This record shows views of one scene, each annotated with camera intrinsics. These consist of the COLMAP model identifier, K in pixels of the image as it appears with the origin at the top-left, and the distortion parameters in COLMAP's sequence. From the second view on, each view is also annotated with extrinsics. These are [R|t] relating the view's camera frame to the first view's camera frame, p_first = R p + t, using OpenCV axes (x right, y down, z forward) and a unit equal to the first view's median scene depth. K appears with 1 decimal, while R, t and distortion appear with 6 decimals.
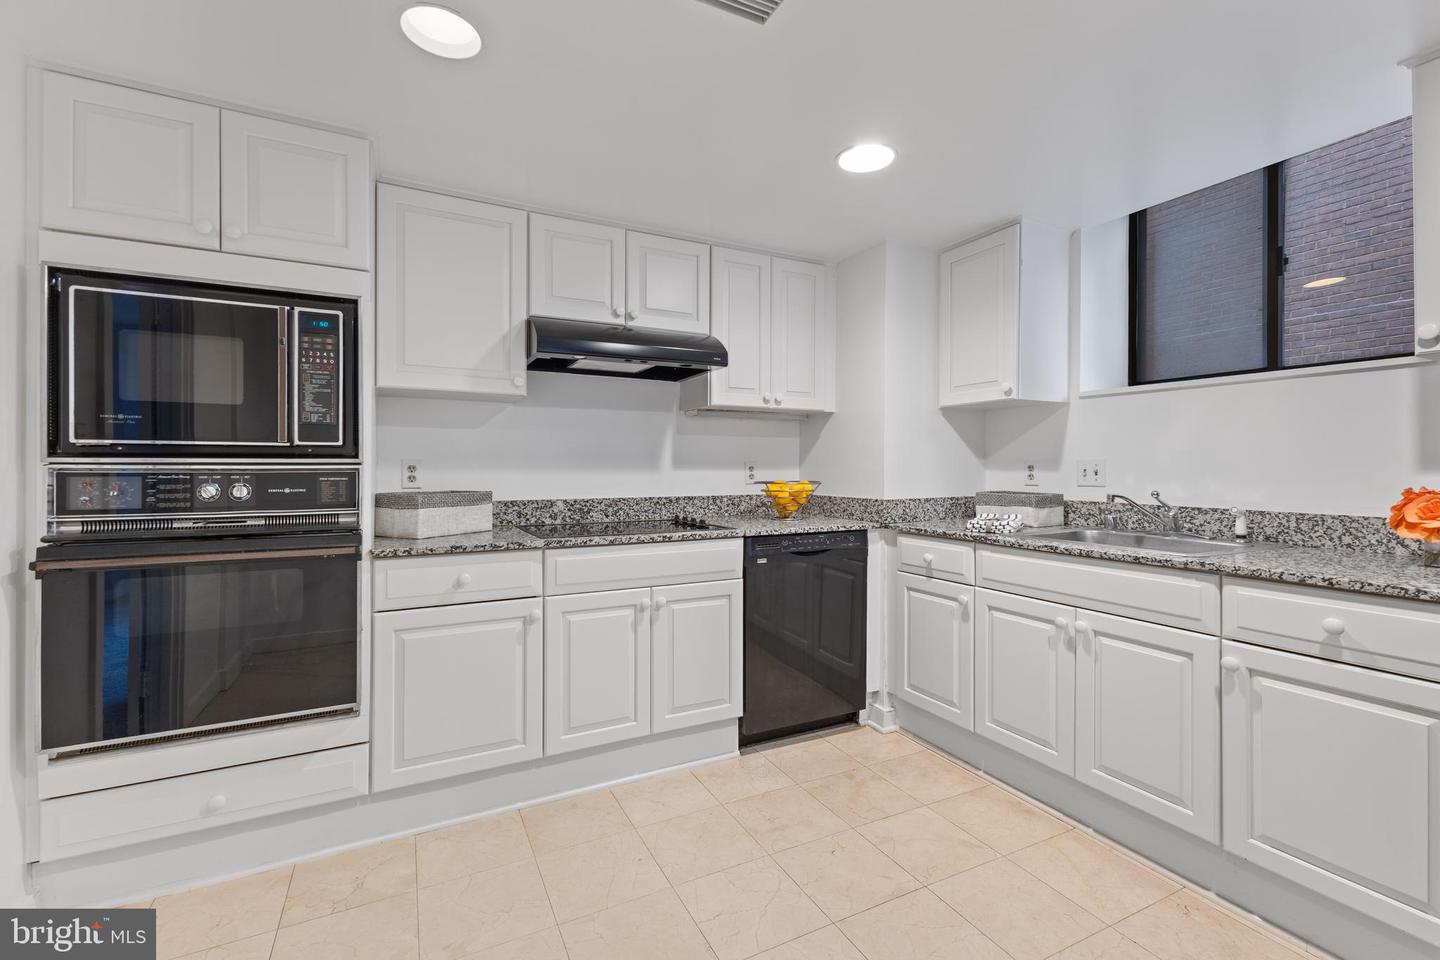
lens RADIAL K [[630.3, 0, 721.9], [0, 630.3, 468.0], [0, 0, 1]] dist [0.022023, -0.003025]
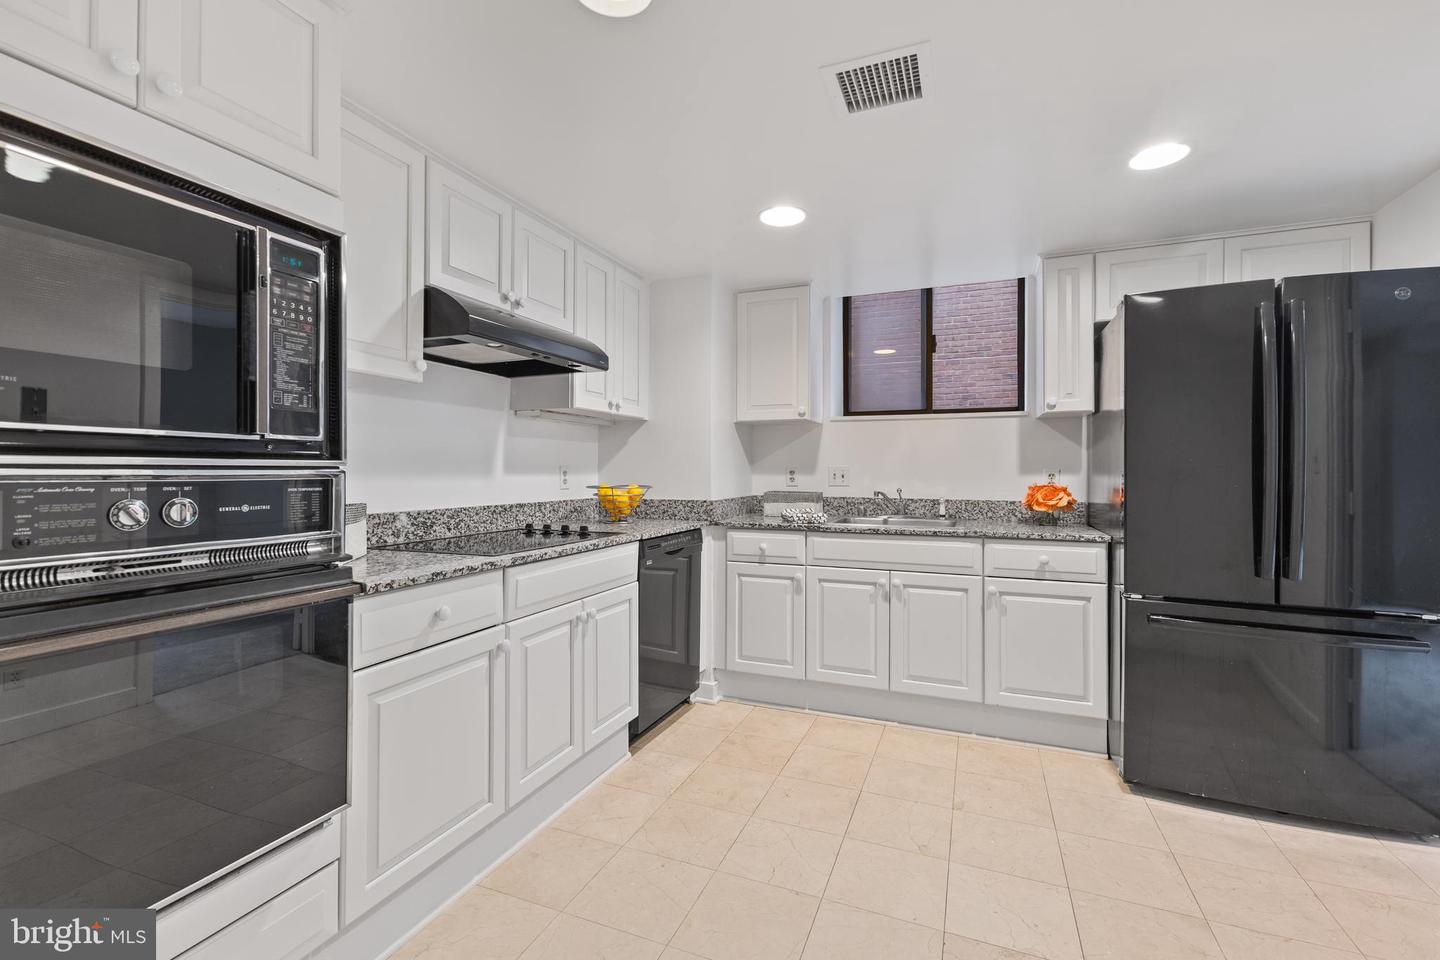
lens RADIAL K [[630.3, 0, 721.2], [0, 630.3, 470.6], [0, 0, 1]] dist [0.022023, -0.003025]
pose [[0.758330, 0.002005, 0.651868, -0.583110], [-0.000535, 0.999997, -0.002454, -0.001604], [-0.651871, 0.001512, 0.758328, 0.149353]]
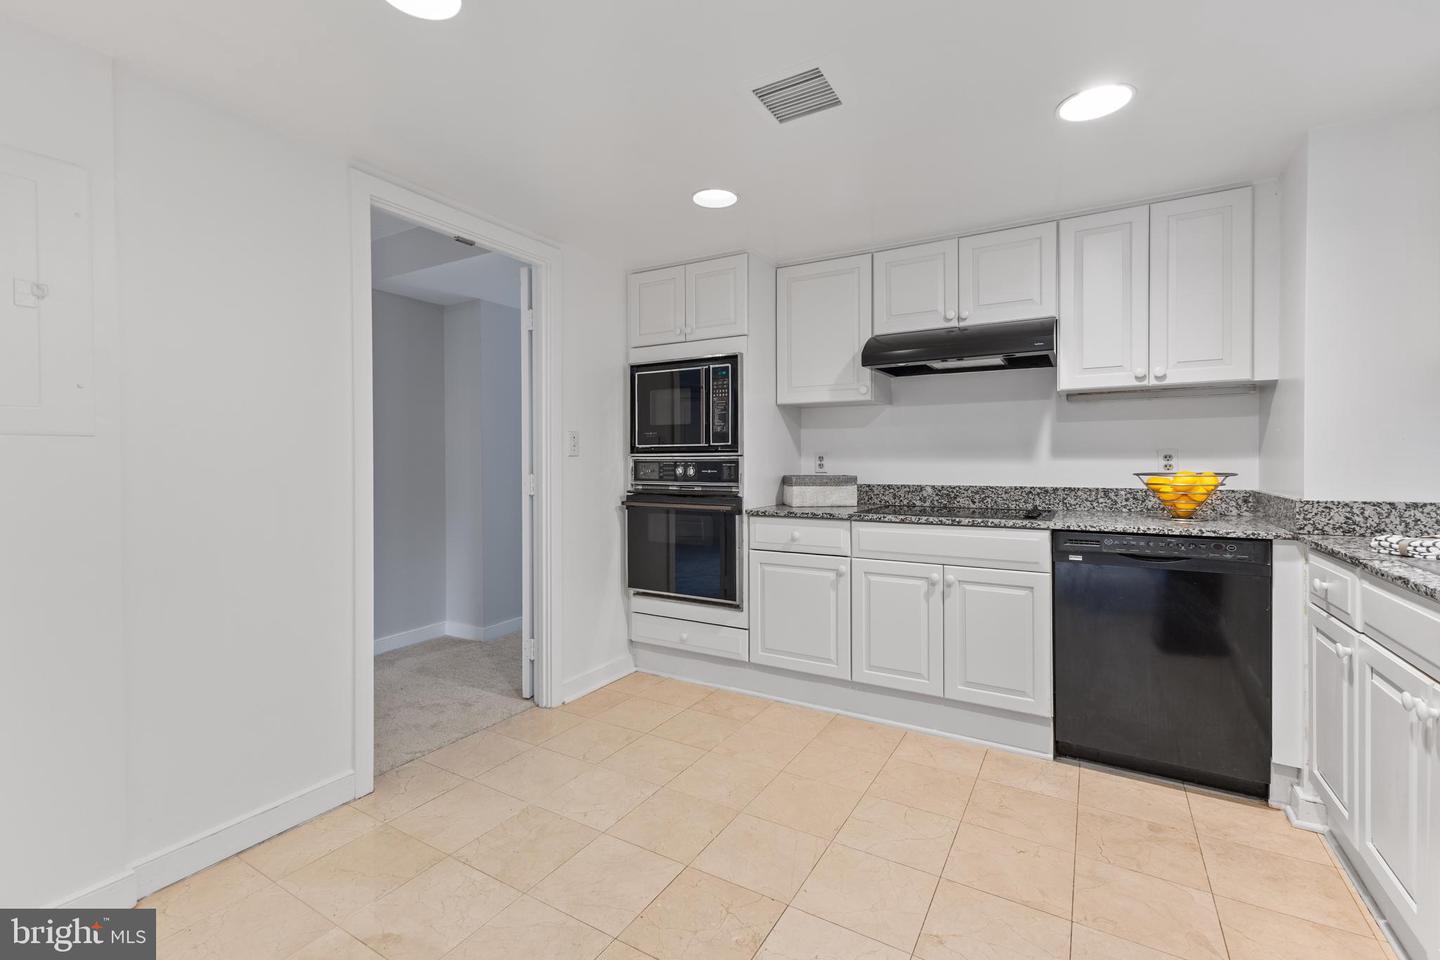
lens RADIAL K [[630.3, 0, 724.6], [0, 630.3, 462.7], [0, 0, 1]] dist [0.022023, -0.003025]
pose [[0.540720, 0.002905, -0.841198, 0.625970], [0.003275, 0.999979, 0.005559, 0.001809], [0.841196, -0.005761, 0.540699, 0.079830]]
